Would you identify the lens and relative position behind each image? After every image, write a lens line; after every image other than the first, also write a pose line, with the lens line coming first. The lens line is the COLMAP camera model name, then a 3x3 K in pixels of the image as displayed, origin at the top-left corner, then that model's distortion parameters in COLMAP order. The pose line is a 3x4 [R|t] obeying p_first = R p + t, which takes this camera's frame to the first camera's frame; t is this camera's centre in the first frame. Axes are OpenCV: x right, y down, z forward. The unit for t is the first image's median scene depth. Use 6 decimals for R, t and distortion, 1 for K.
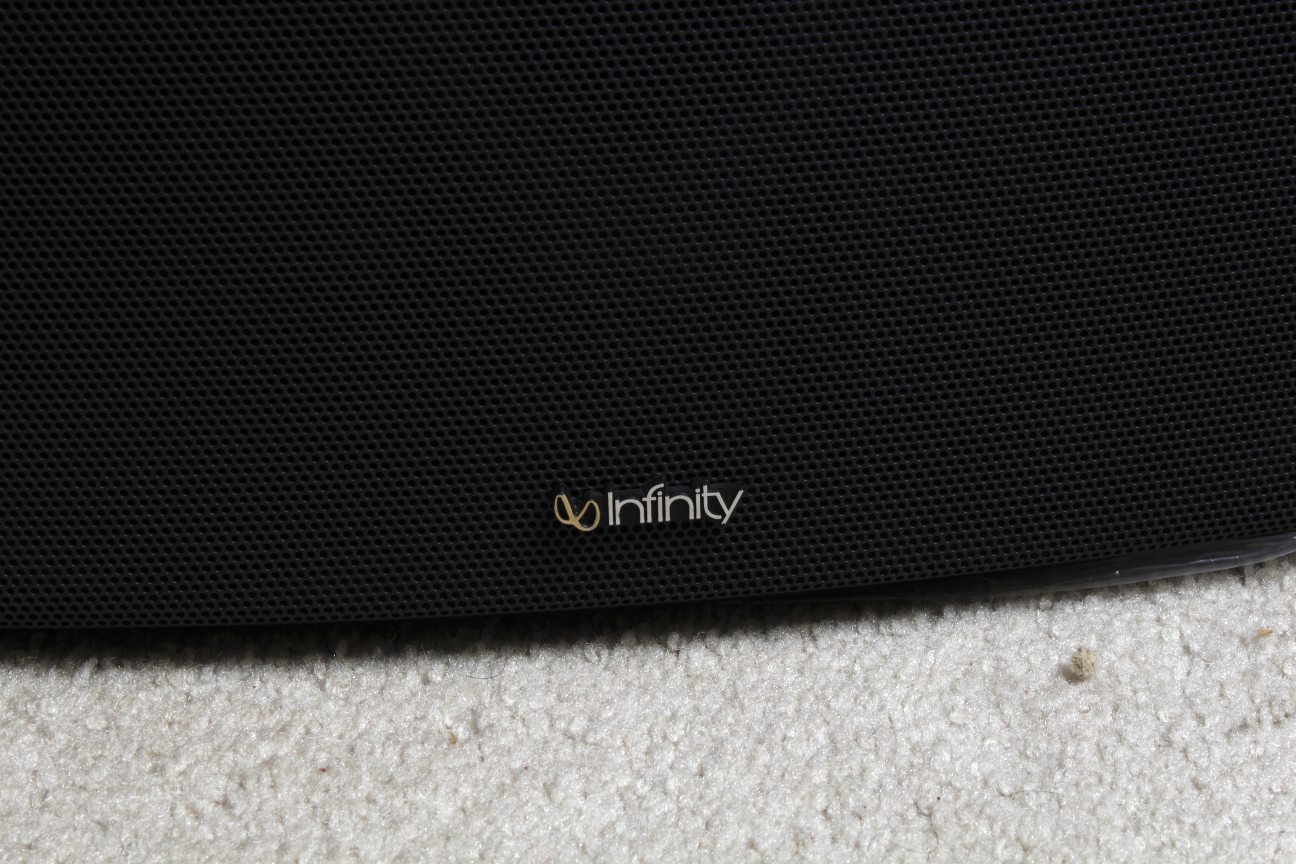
lens RADIAL K [[3234.0, 0, 655.7], [0, 3234.0, 432.4], [0, 0, 1]] dist [0.084251, 0.000000]
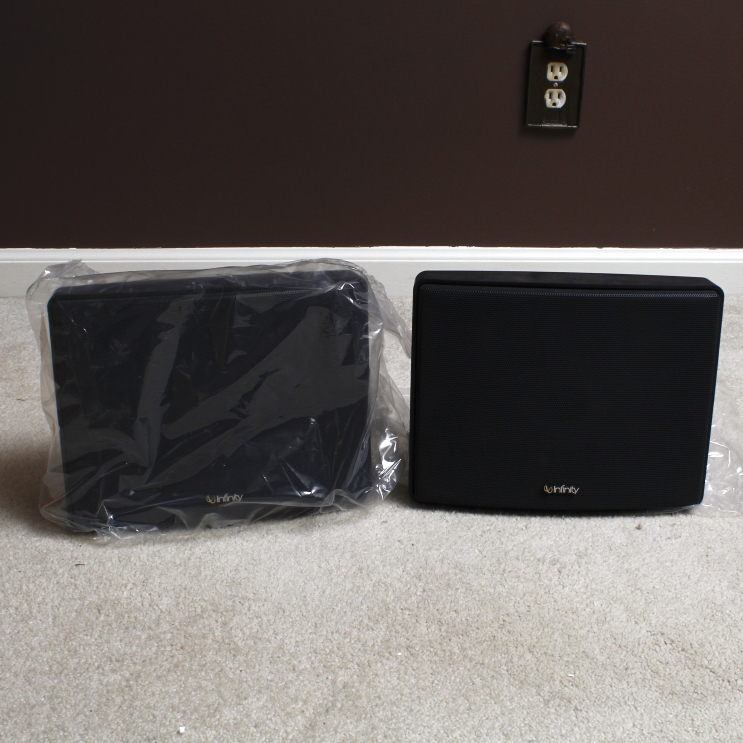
lens RADIAL K [[1213.4, 0, 370.9], [0, 1213.4, 368.9], [0, 0, 1]] dist [-0.110599, 0.000000]
pose [[0.991232, 0.073762, -0.109627, -0.109958], [-0.090745, 0.983093, -0.159037, 0.173070], [0.096043, 0.167591, 0.981167, -1.038131]]
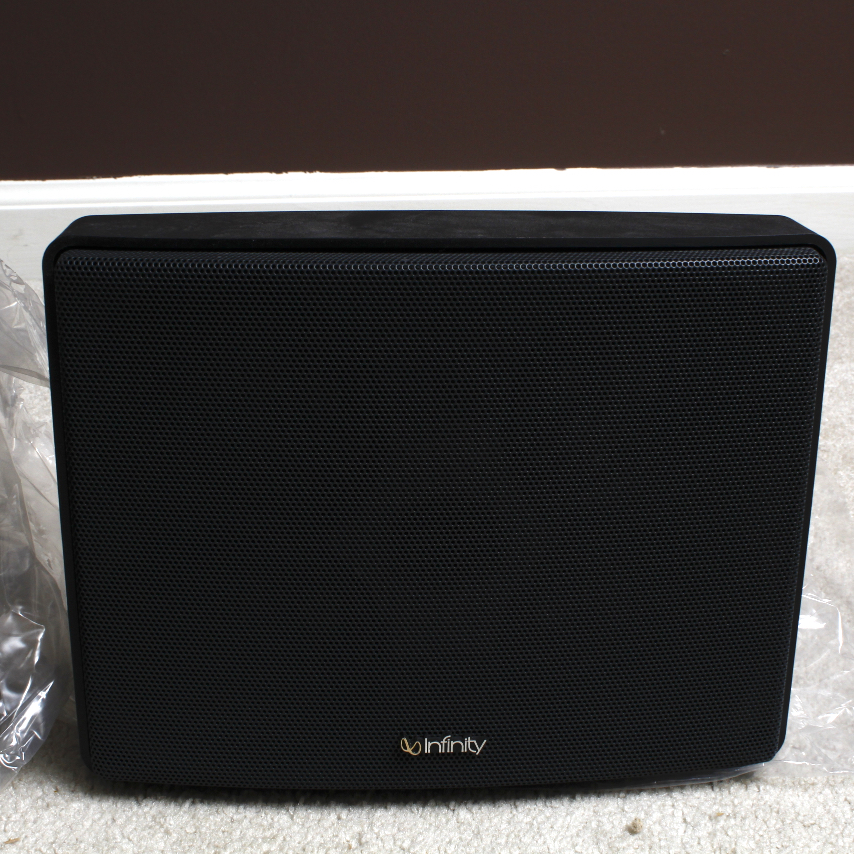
lens RADIAL K [[1600.8, 0, 424.3], [0, 1600.8, 429.9], [0, 0, 1]] dist [-0.092044, 0.000000]
pose [[0.998405, 0.046331, -0.032262, 0.009893], [-0.049887, 0.991530, -0.119917, -0.058877], [0.026433, 0.121335, 0.992260, -0.108369]]
